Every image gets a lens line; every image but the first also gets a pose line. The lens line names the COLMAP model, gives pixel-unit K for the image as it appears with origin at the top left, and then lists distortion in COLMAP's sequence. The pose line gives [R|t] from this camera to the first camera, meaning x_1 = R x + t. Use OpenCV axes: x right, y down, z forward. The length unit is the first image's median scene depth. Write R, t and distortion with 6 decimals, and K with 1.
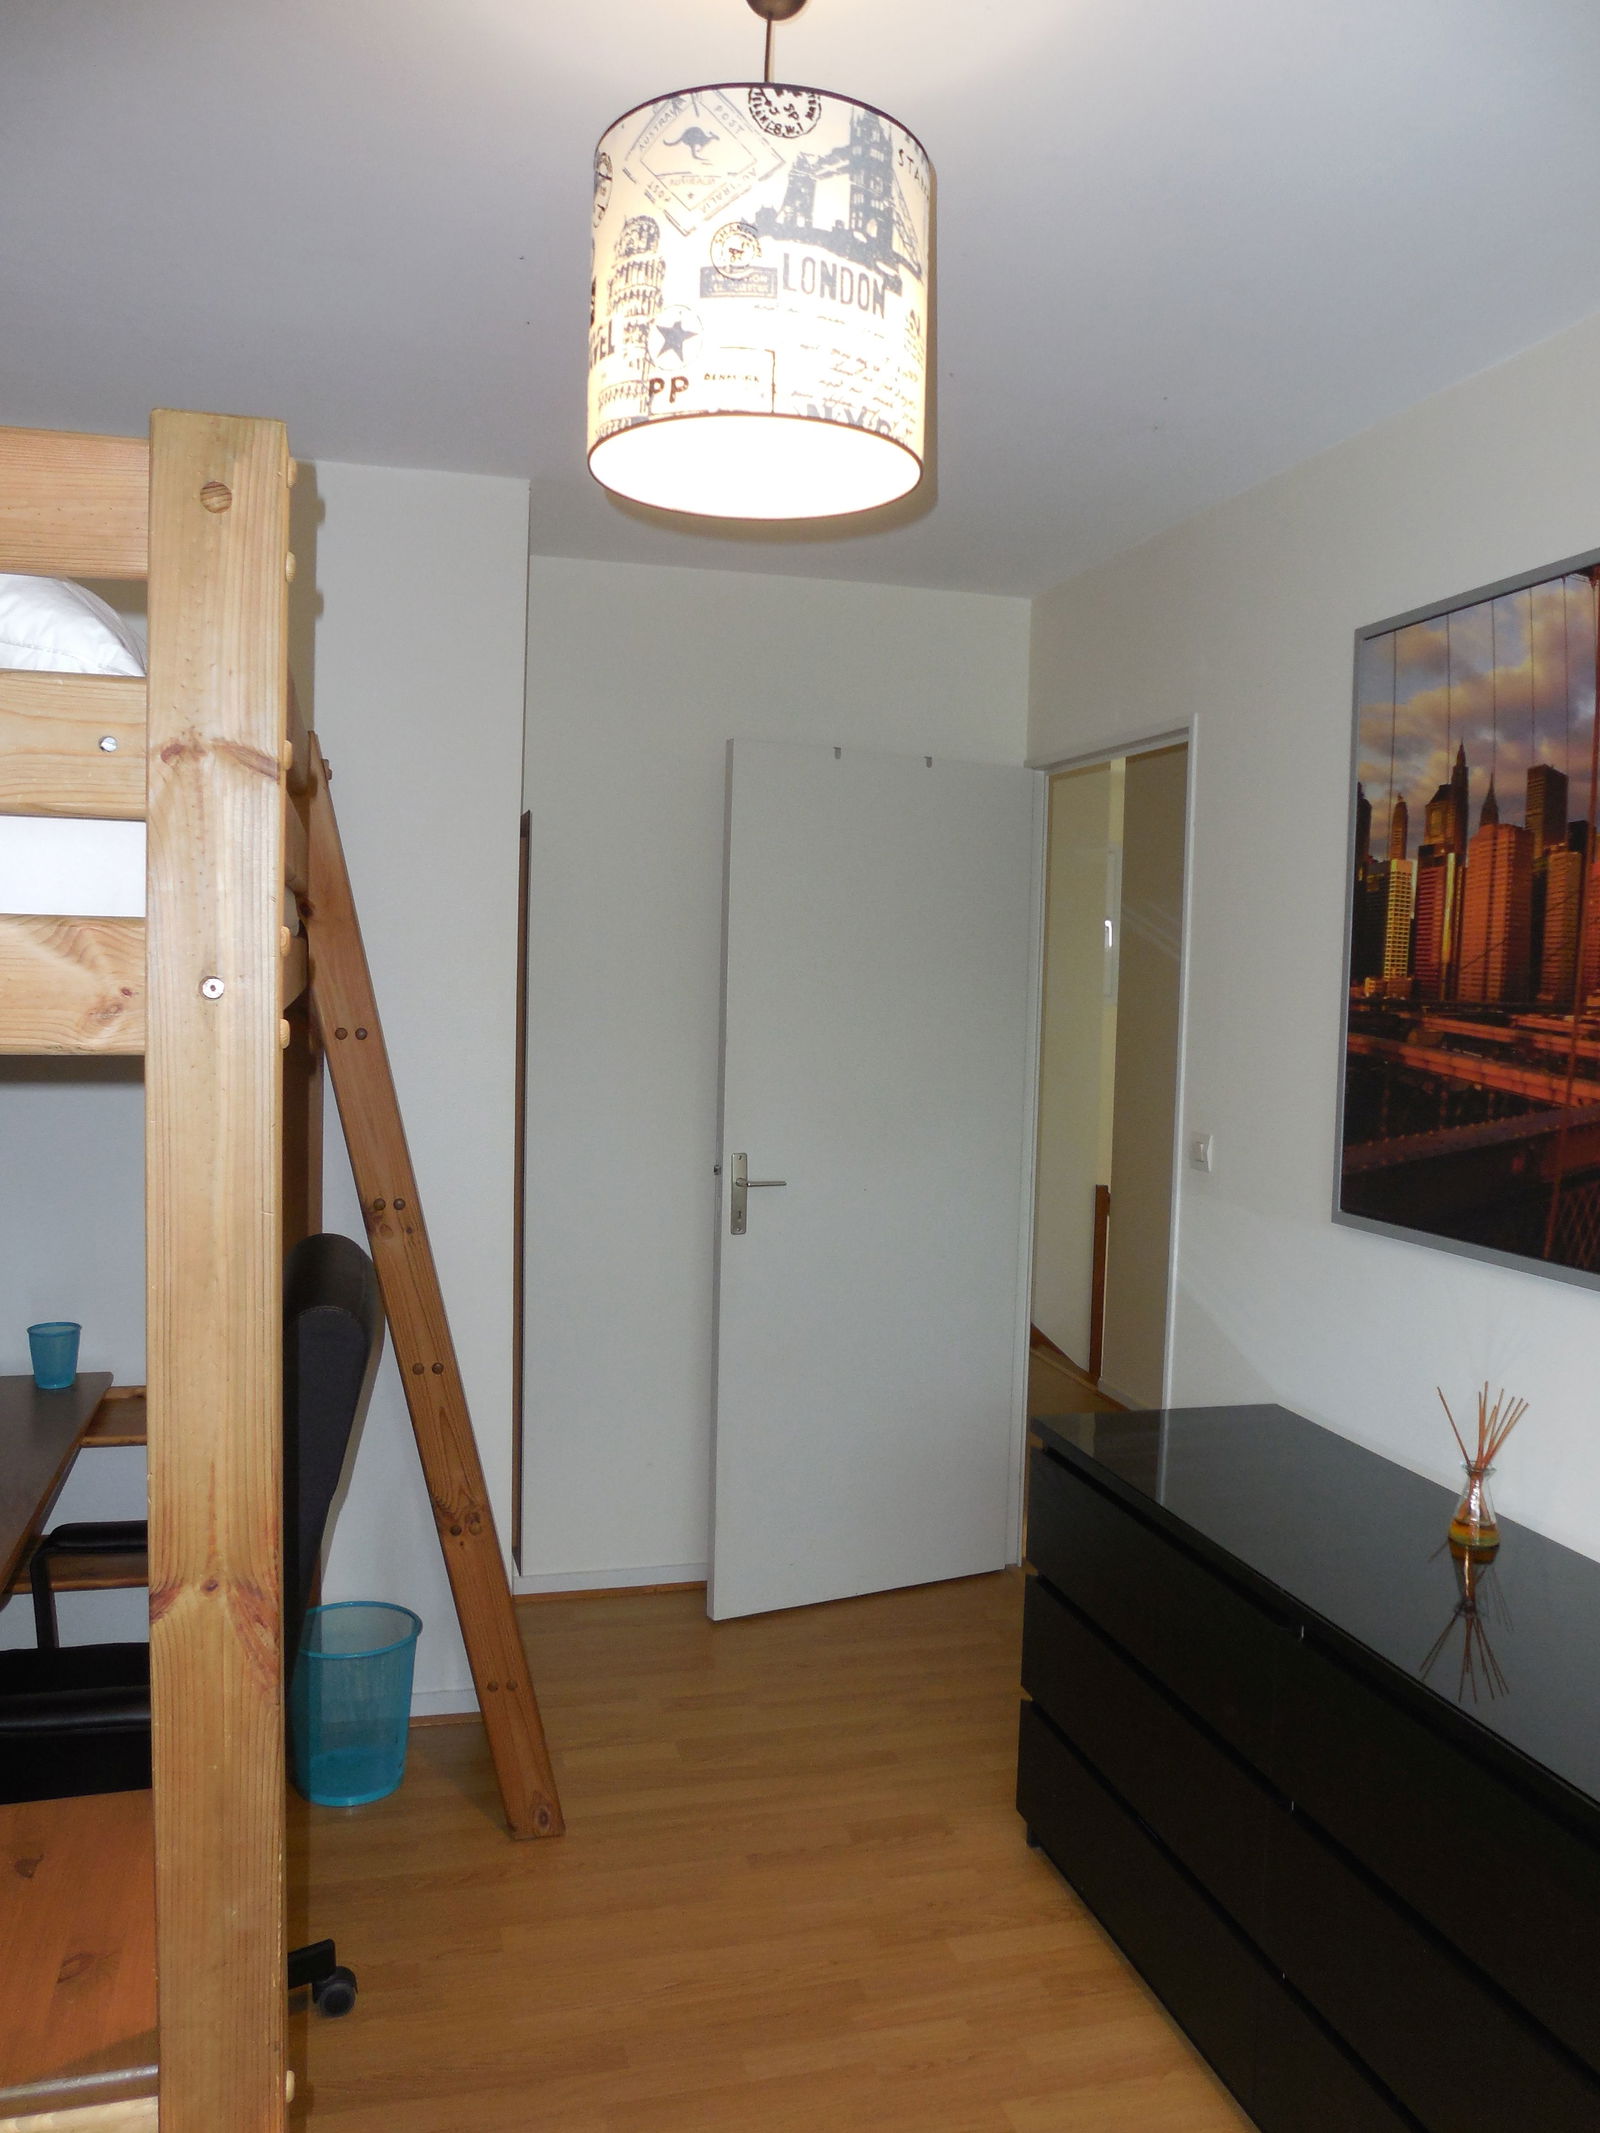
lens RADIAL K [[1638.5, 0, 800.0], [0, 1638.5, 1066.5], [0, 0, 1]] dist [-0.017721, 0.003261]
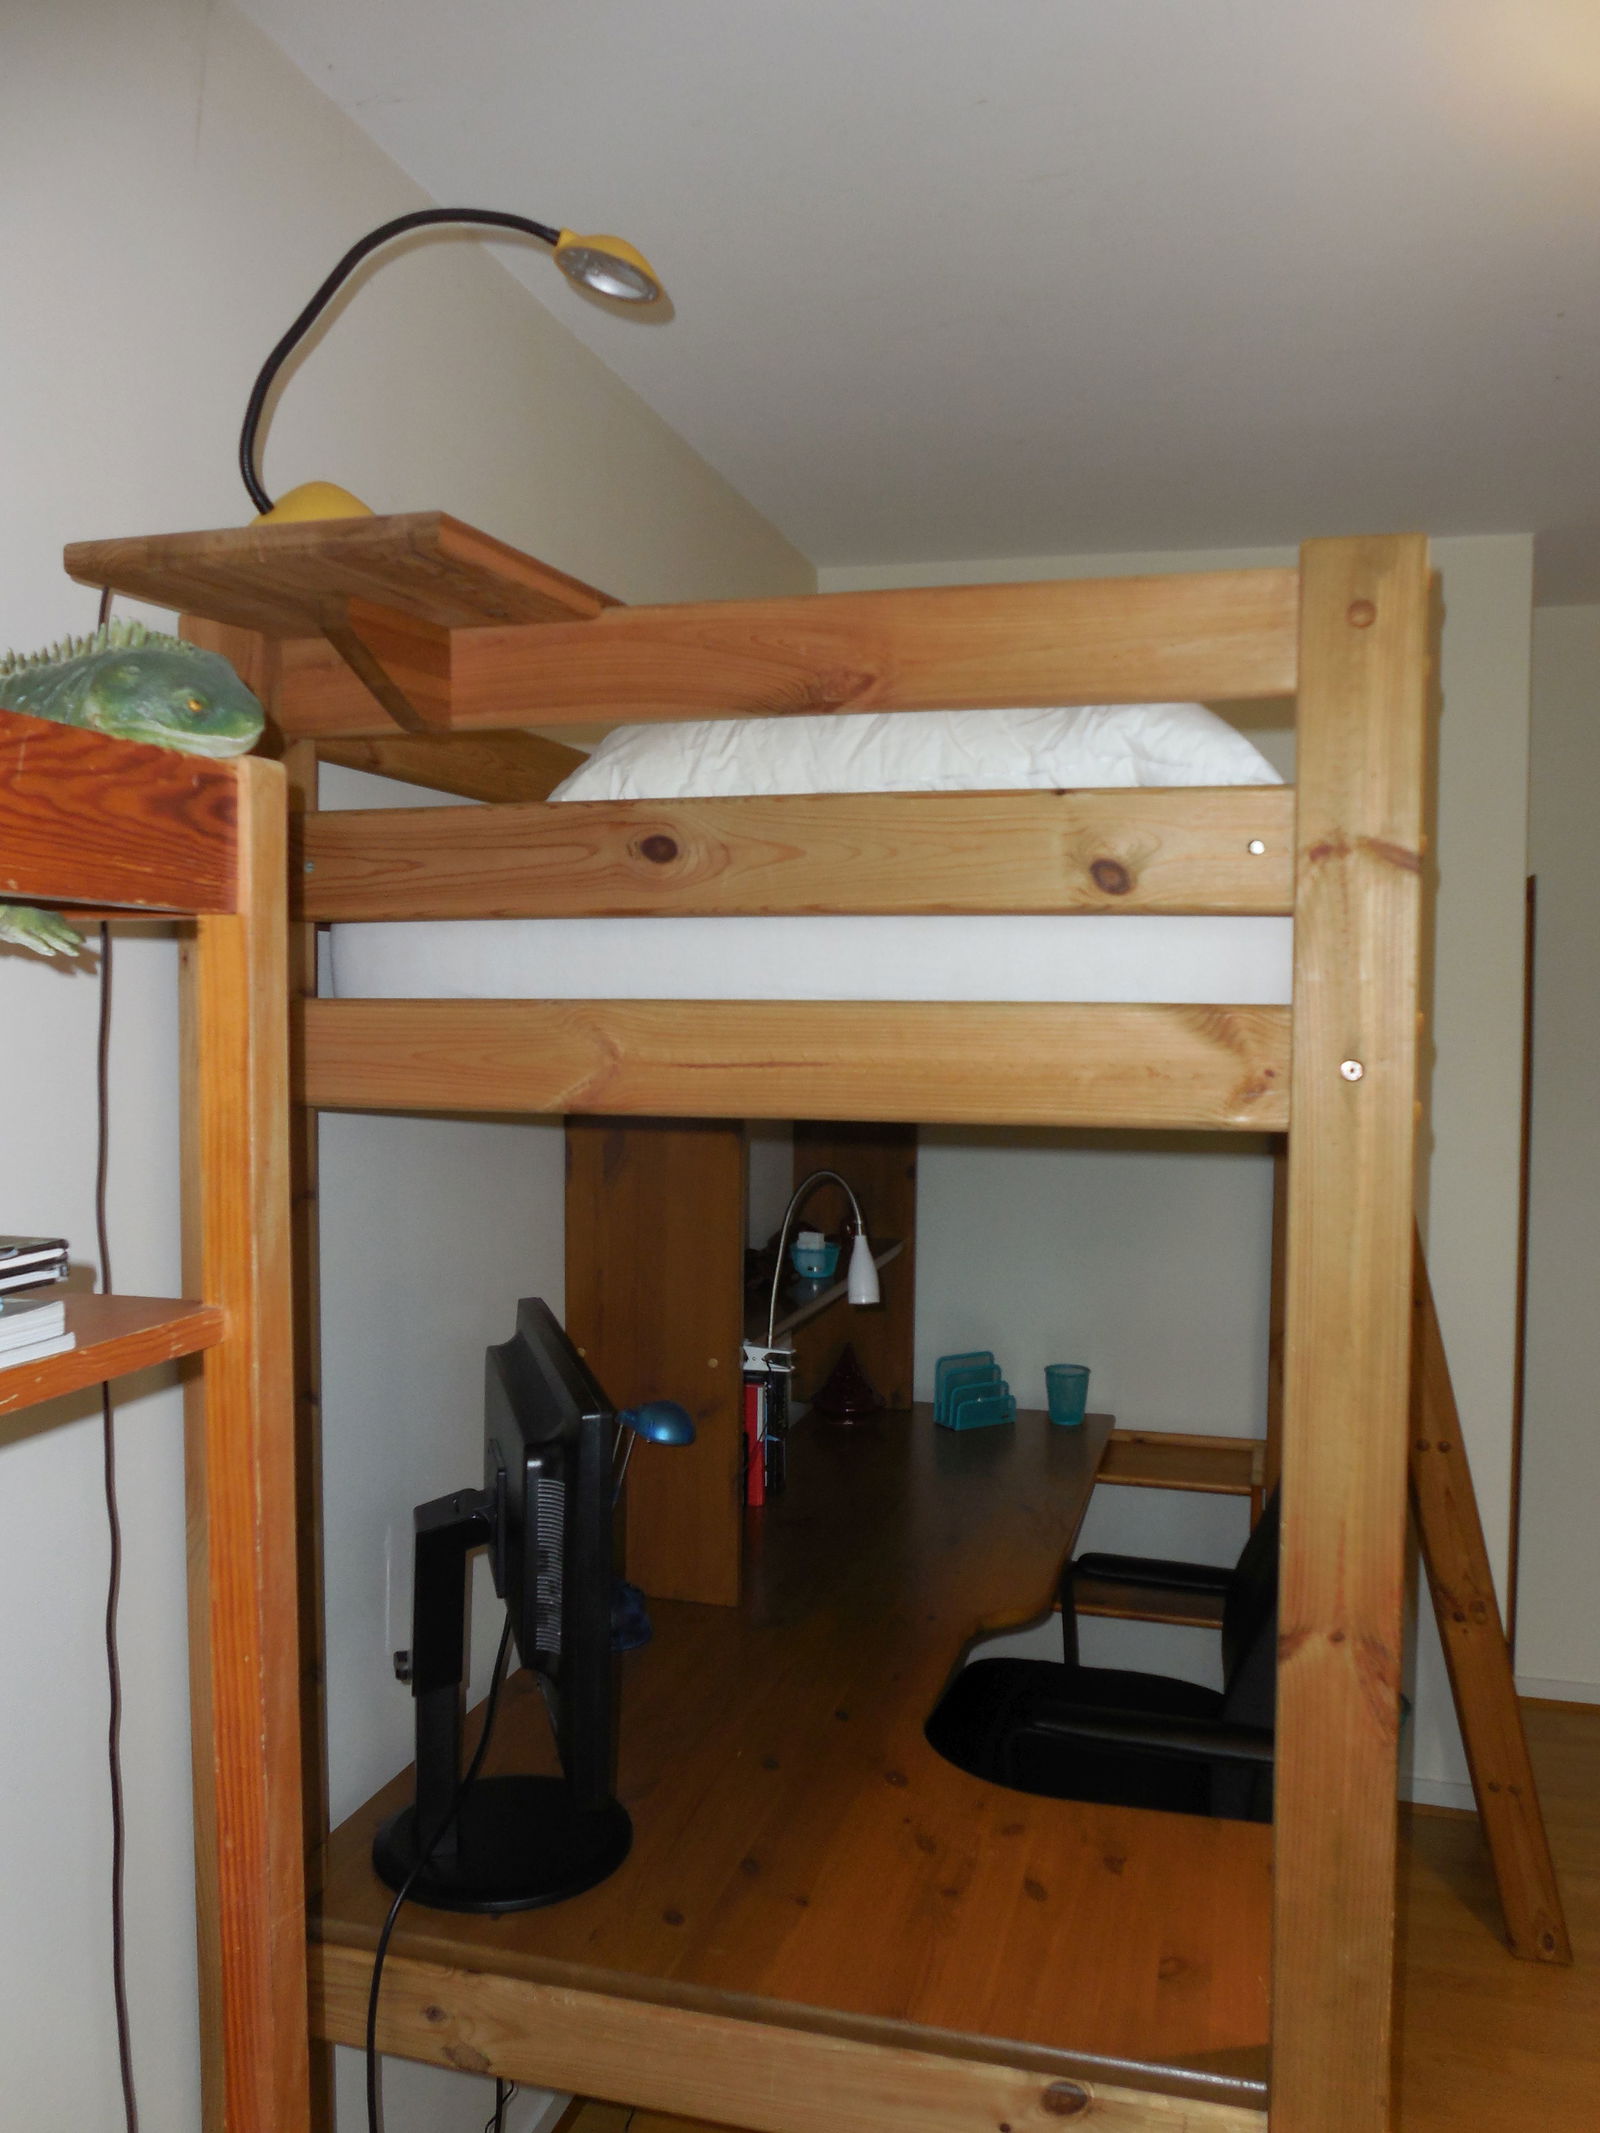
lens RADIAL K [[1654.9, 0, 801.4], [0, 1654.9, 1057.5], [0, 0, 1]] dist [-0.062920, 0.055274]
pose [[0.862378, 0.001902, -0.506262, -0.125531], [-0.022707, 0.999132, -0.034925, -0.010801], [0.505756, 0.041614, 0.861672, -0.100121]]
